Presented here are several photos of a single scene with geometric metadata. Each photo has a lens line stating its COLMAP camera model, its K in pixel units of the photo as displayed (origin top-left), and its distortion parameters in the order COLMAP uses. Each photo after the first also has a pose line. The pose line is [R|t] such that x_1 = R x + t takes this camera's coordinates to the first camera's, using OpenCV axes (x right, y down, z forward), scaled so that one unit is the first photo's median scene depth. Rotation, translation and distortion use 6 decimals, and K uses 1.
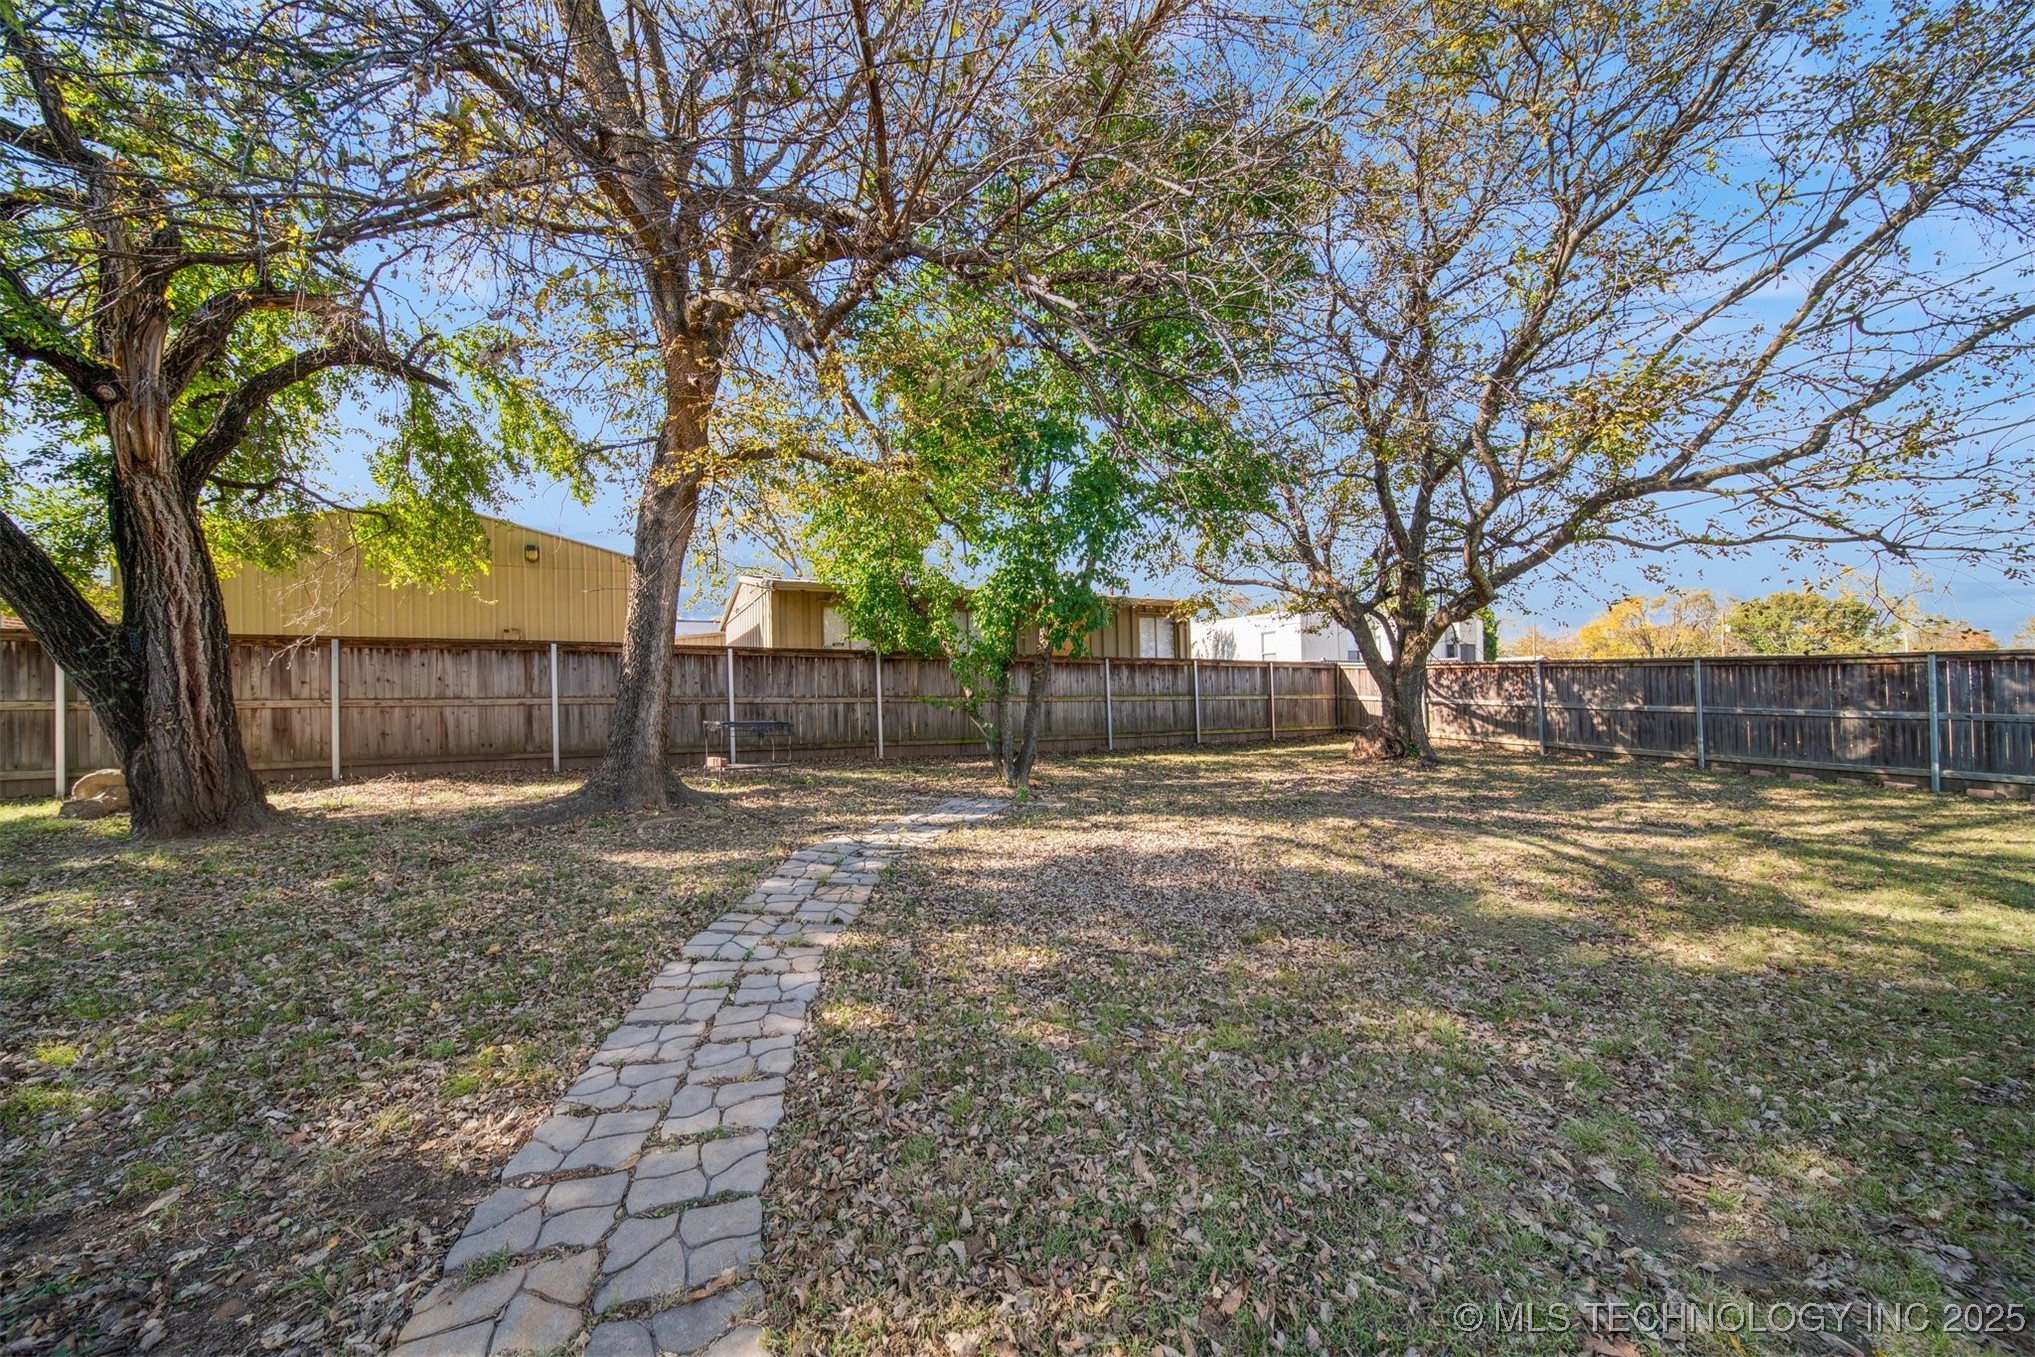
lens RADIAL K [[866.4, 0, 1019.3], [0, 866.4, 677.9], [0, 0, 1]] dist [-0.011971, -0.000135]
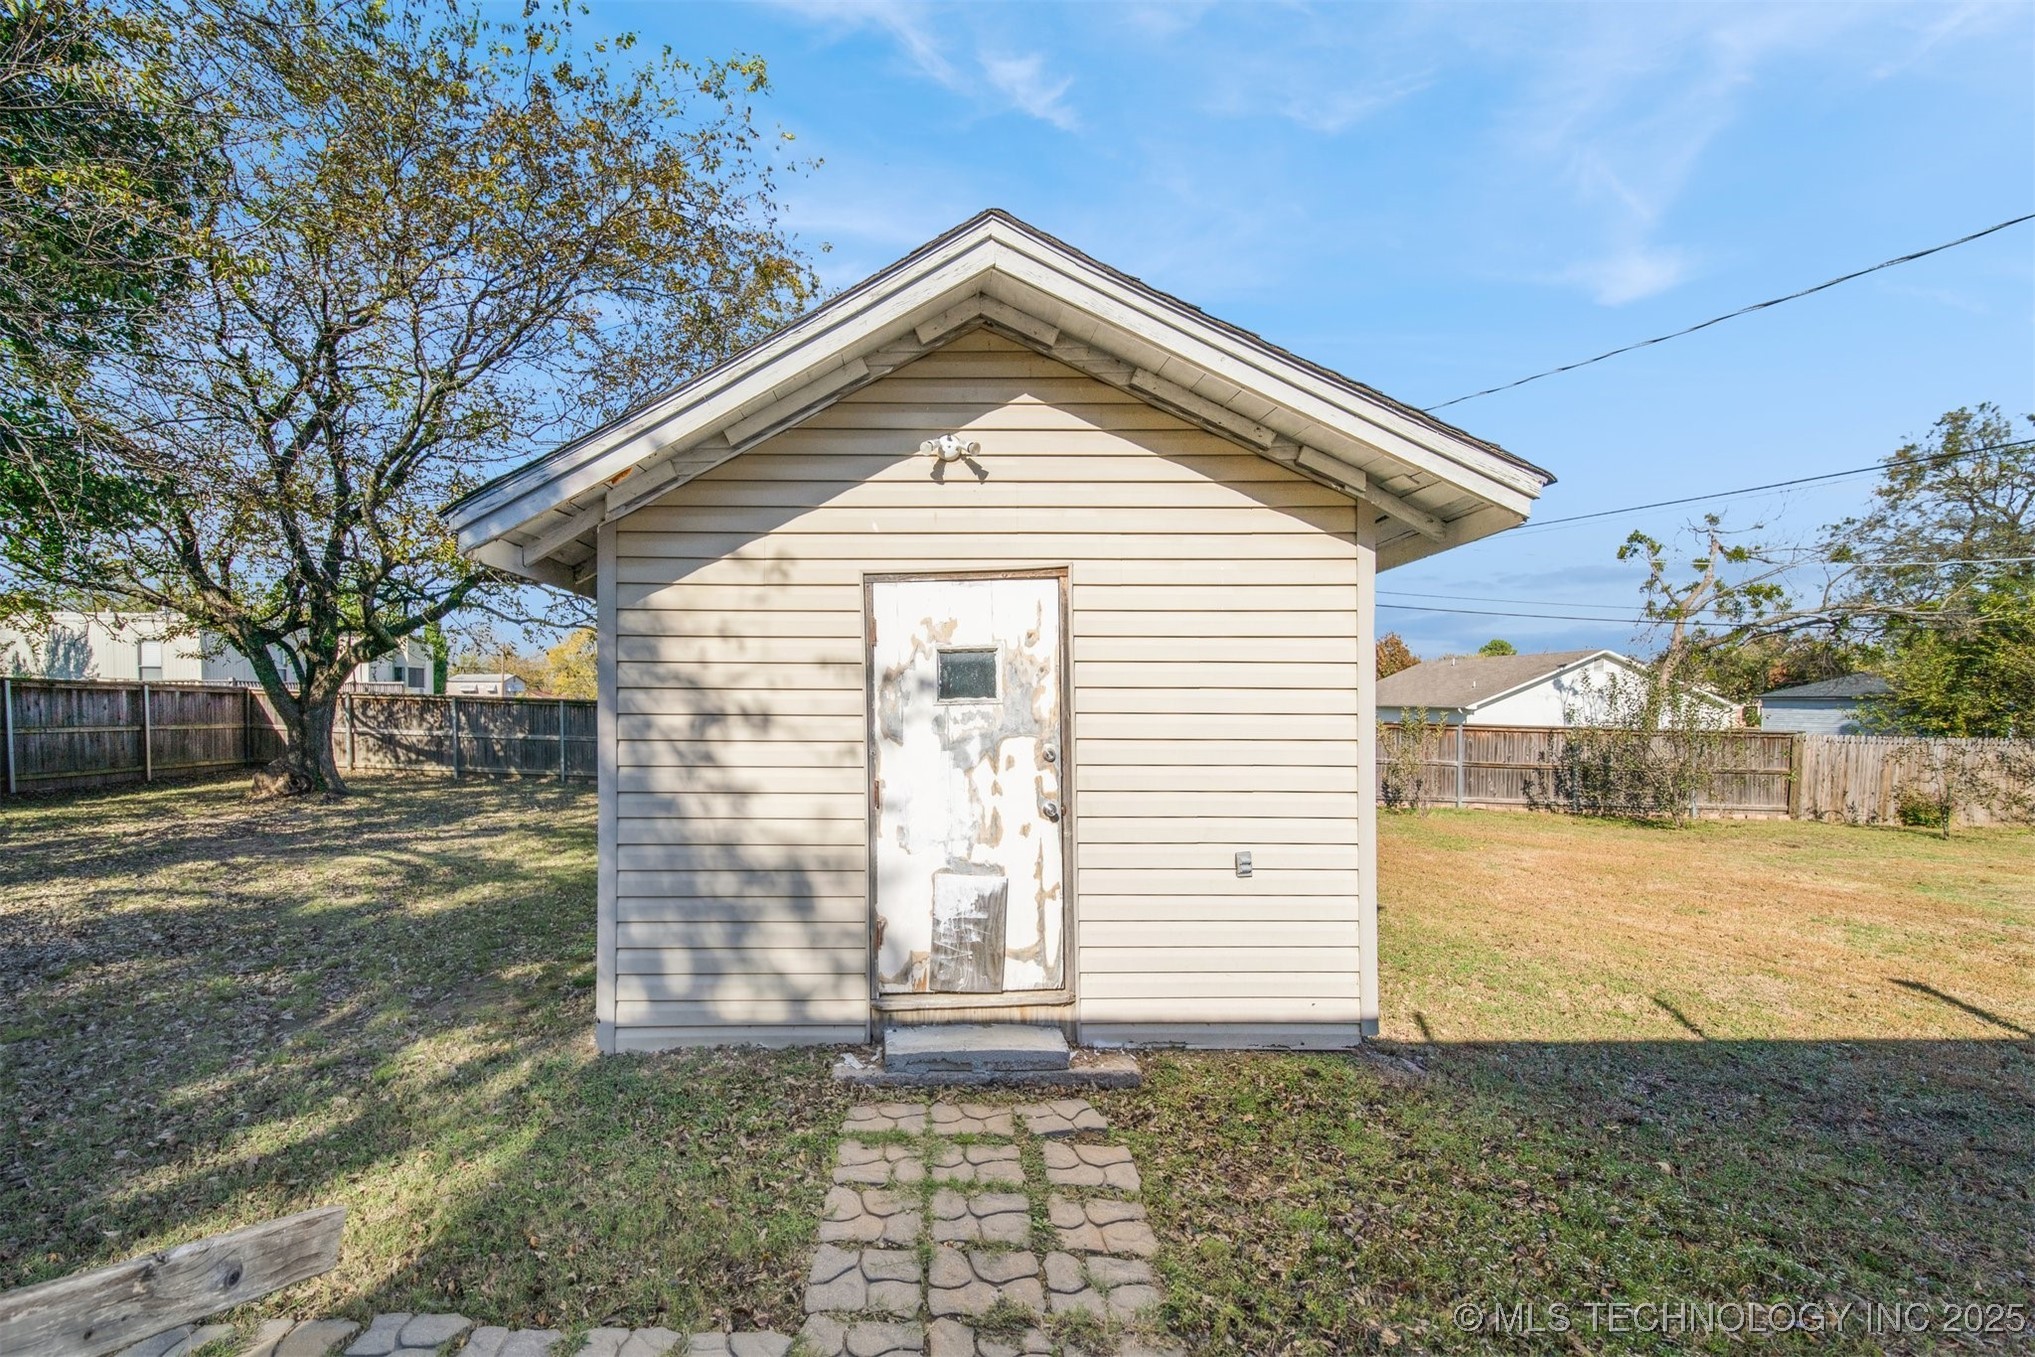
lens RADIAL K [[866.4, 0, 1019.4], [0, 866.4, 691.5], [0, 0, 1]] dist [-0.011971, -0.000135]
pose [[0.481038, 0.008338, 0.876660, -0.033666], [-0.005758, 0.999963, -0.006351, -0.022734], [-0.876681, -0.001992, 0.481069, -0.196703]]
